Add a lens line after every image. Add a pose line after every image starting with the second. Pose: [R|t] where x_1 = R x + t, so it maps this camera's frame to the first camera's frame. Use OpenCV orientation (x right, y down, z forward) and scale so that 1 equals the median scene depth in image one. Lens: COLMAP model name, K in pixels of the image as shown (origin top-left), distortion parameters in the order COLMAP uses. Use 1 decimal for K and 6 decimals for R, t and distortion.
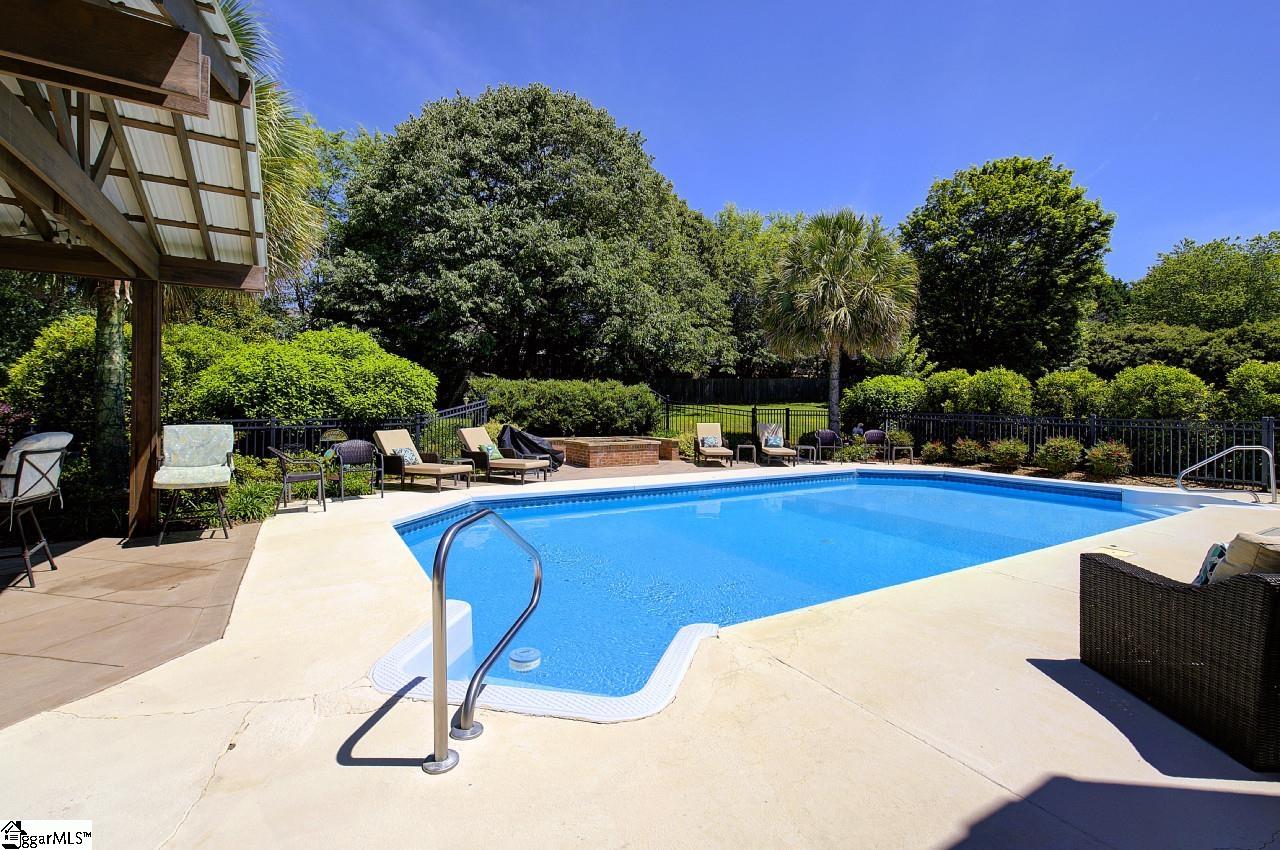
lens RADIAL K [[555.5, 0, 641.3], [0, 555.5, 415.3], [0, 0, 1]] dist [0.001067, 0.000105]
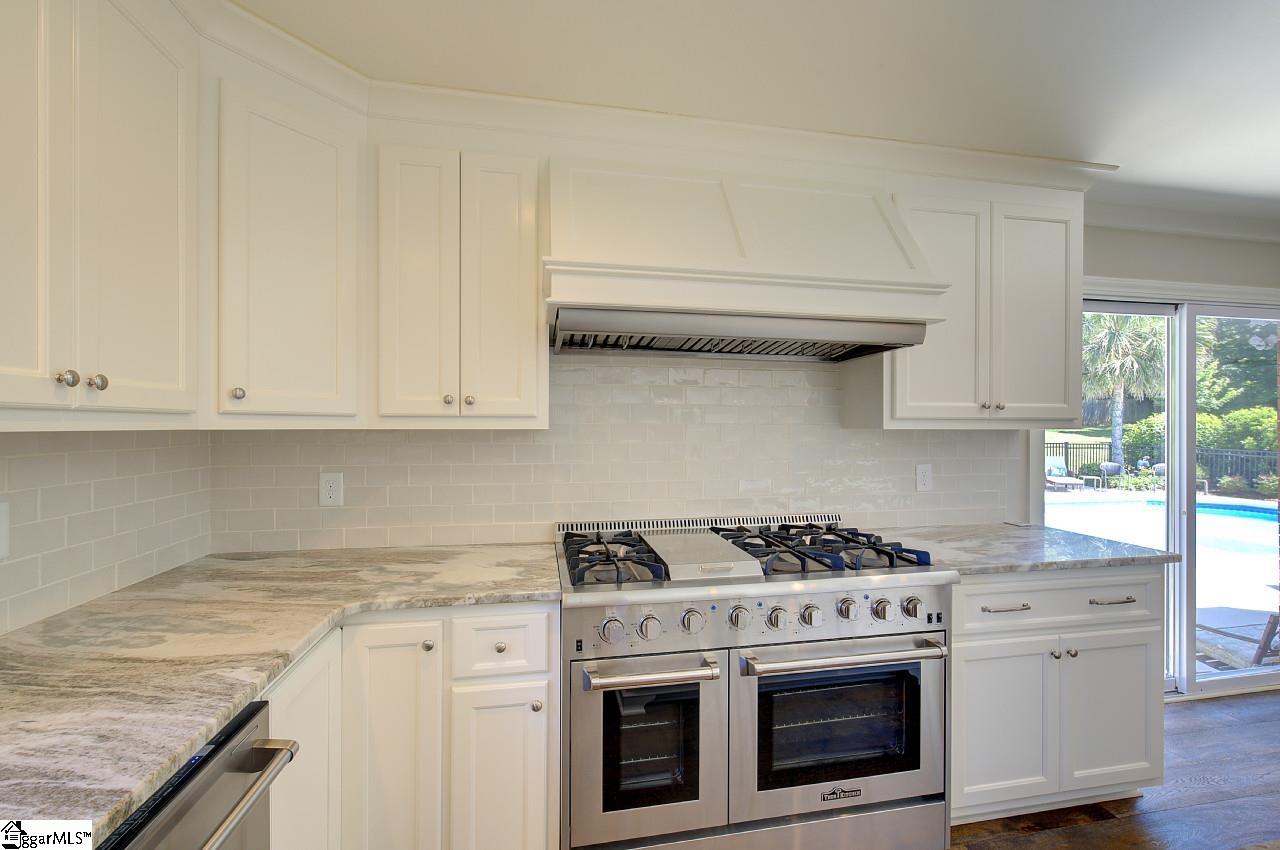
lens RADIAL K [[555.5, 0, 640.9], [0, 555.5, 431.2], [0, 0, 1]] dist [0.001067, 0.000105]
pose [[0.941586, 0.003357, -0.336756, -0.186743], [-0.004955, 0.999980, -0.003884, -0.027857], [0.336736, 0.005326, 0.941584, -0.392919]]
